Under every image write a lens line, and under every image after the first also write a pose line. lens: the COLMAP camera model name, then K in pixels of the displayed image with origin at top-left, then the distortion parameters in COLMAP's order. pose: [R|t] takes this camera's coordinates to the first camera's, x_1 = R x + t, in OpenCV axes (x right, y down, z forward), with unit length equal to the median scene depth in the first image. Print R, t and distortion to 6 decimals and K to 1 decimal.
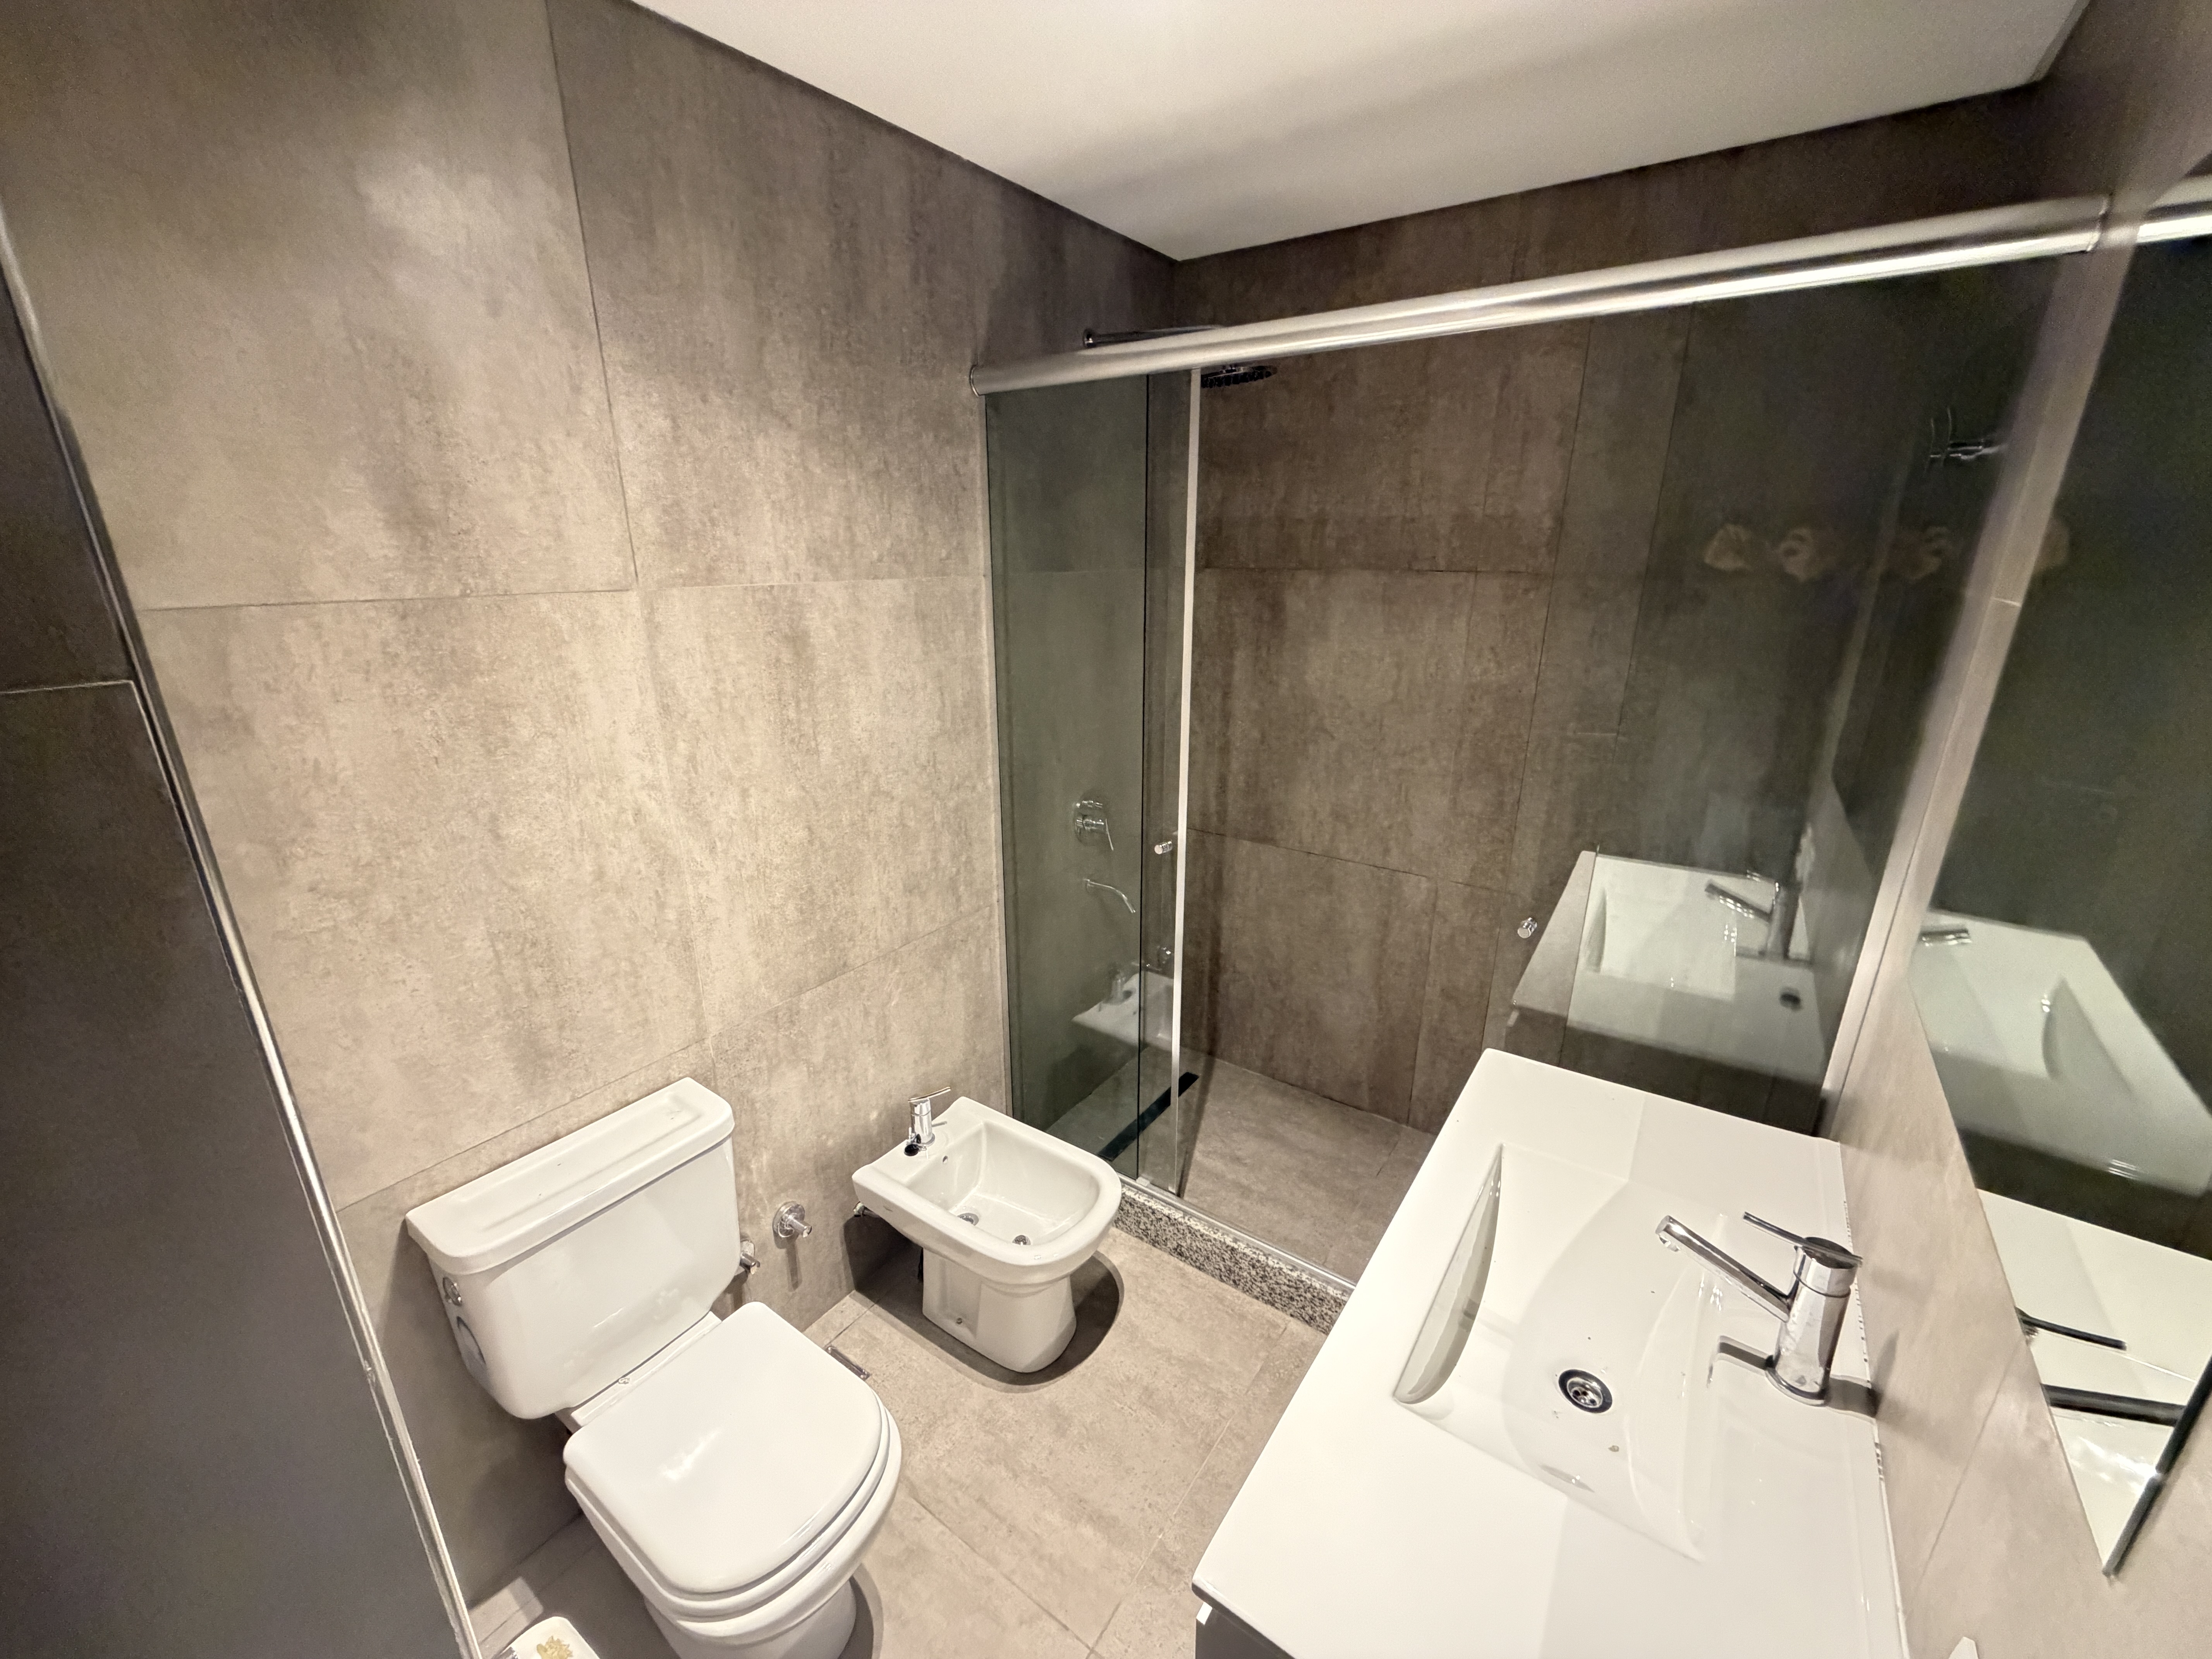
lens RADIAL K [[879.7, 0, 1108.2], [0, 879.7, 833.8], [0, 0, 1]] dist [0.000571, -0.000395]
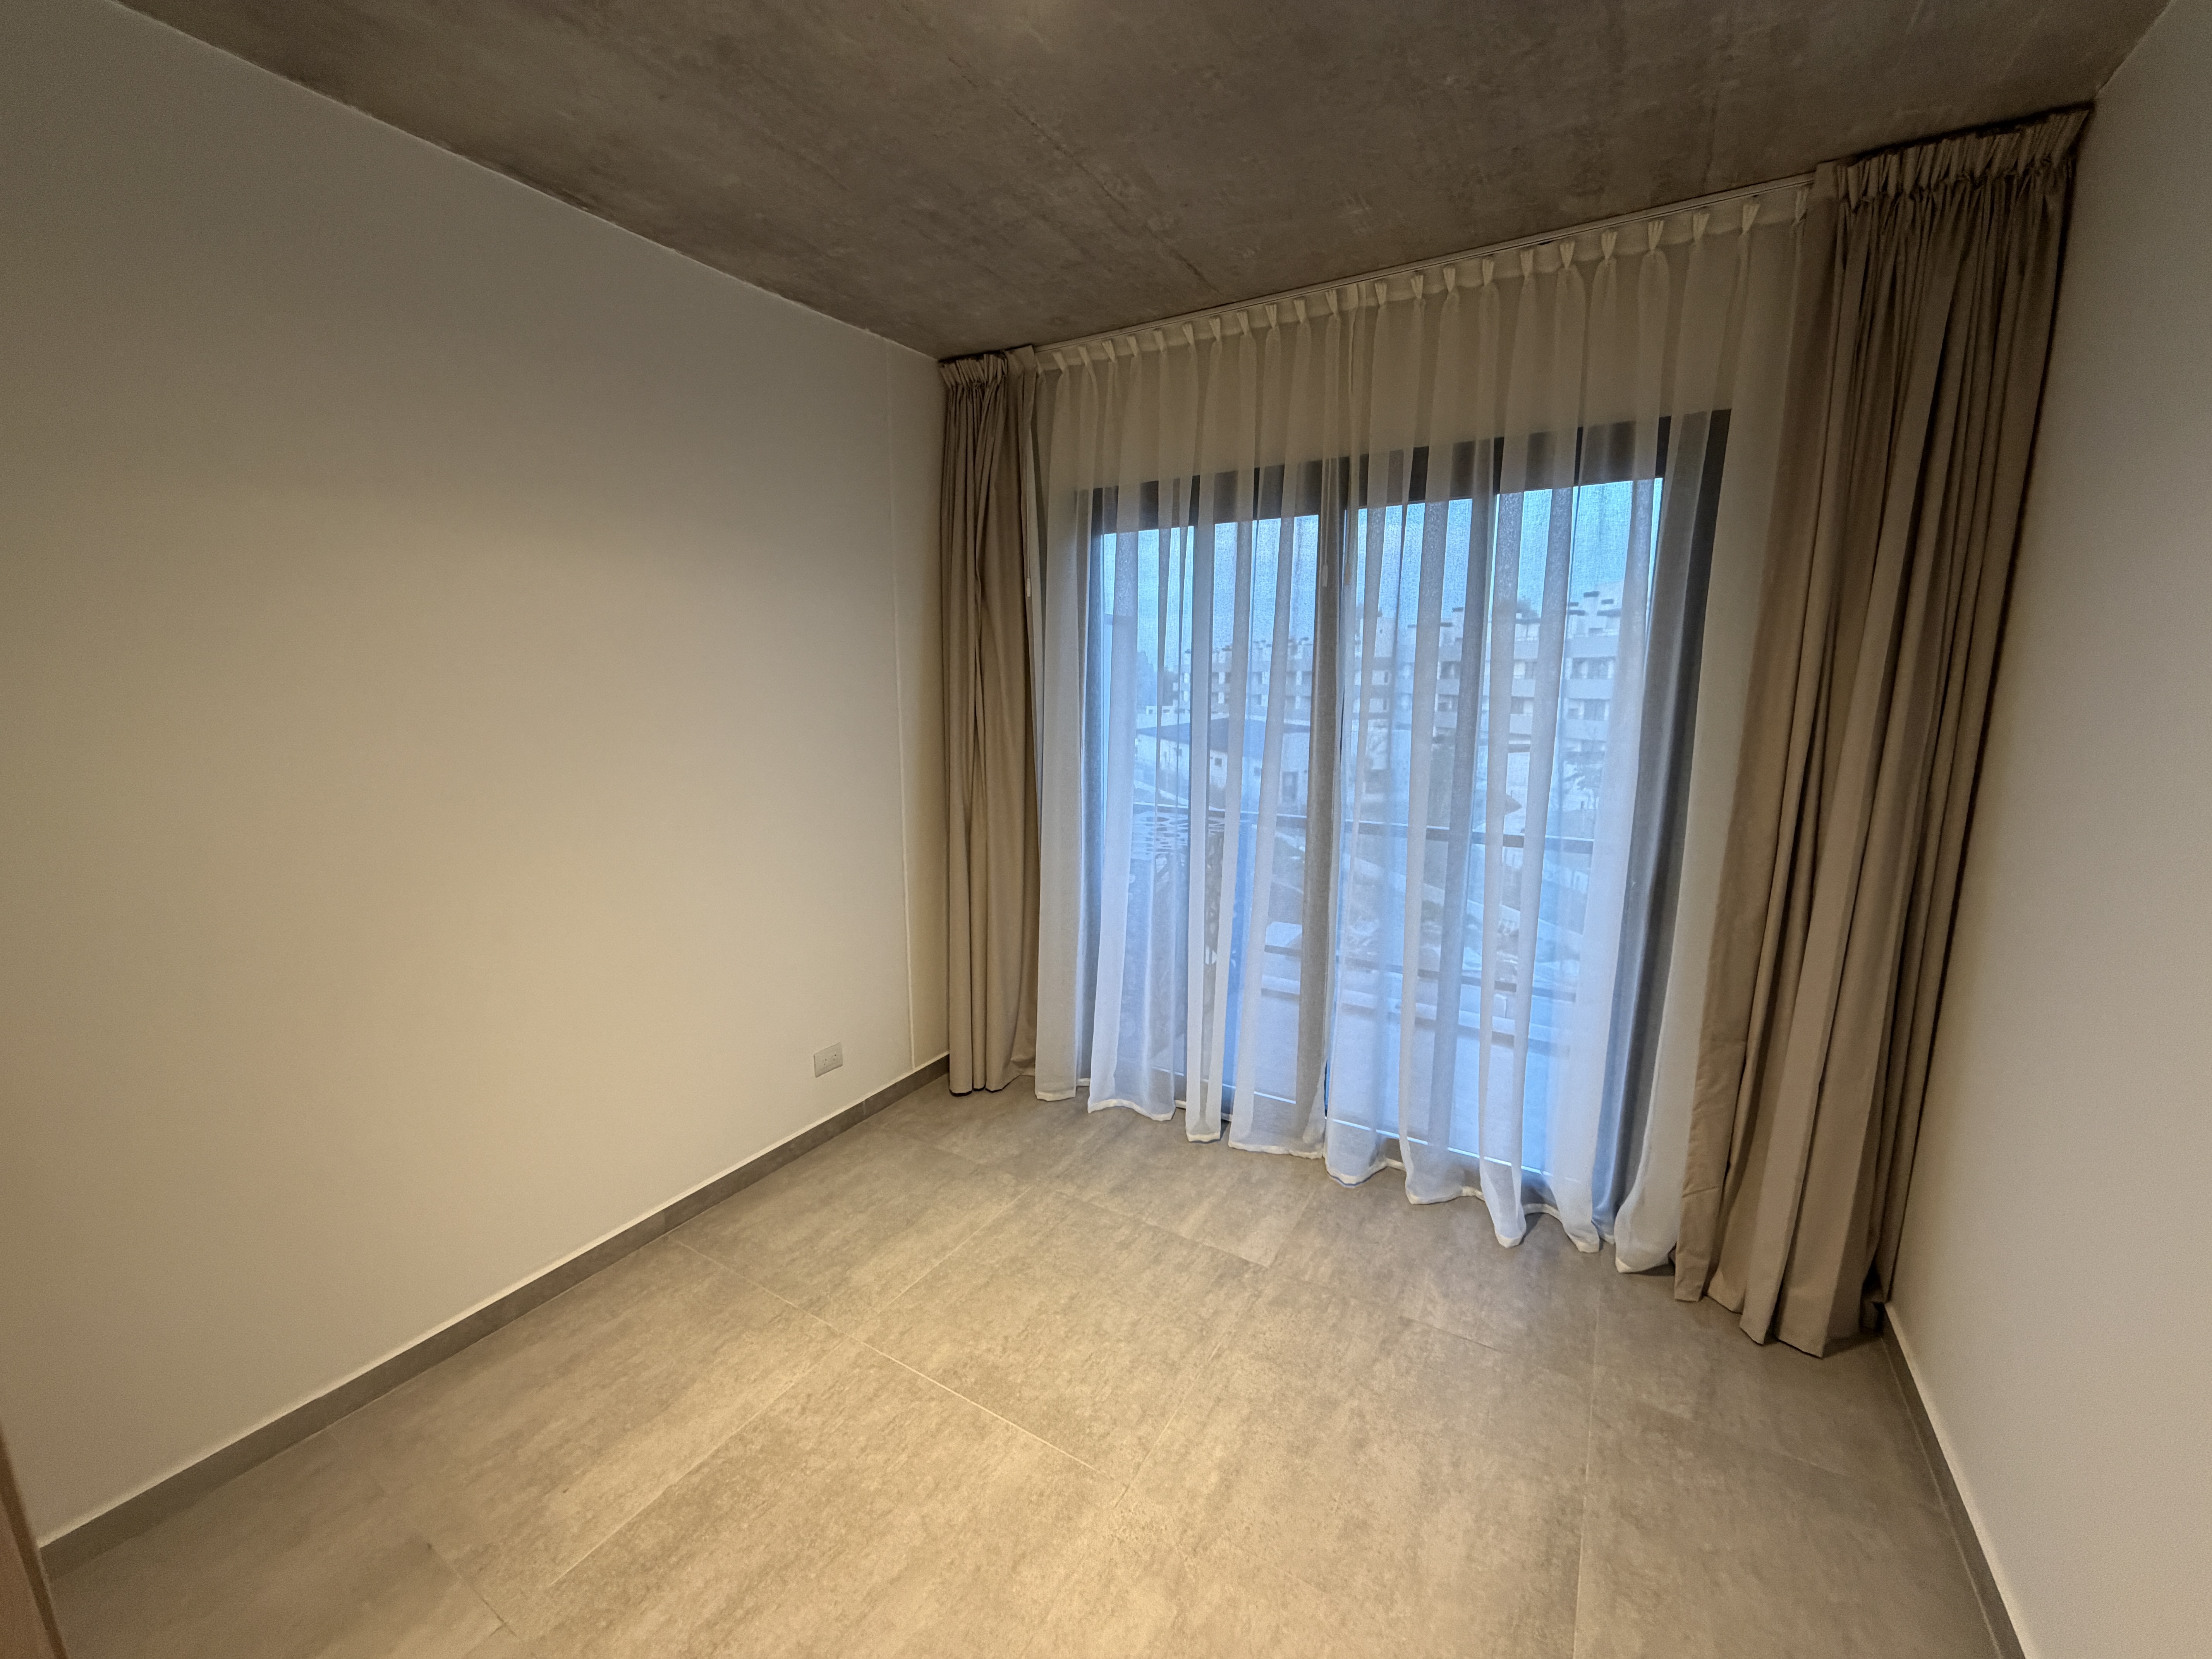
lens RADIAL K [[879.7, 0, 1096.6], [0, 879.7, 843.7], [0, 0, 1]] dist [0.000571, -0.000395]
pose [[0.069341, 0.176820, -0.981798, 0.937186], [-0.312342, 0.938532, 0.146969, -0.114857], [0.947436, 0.296466, 0.120307, 0.453304]]
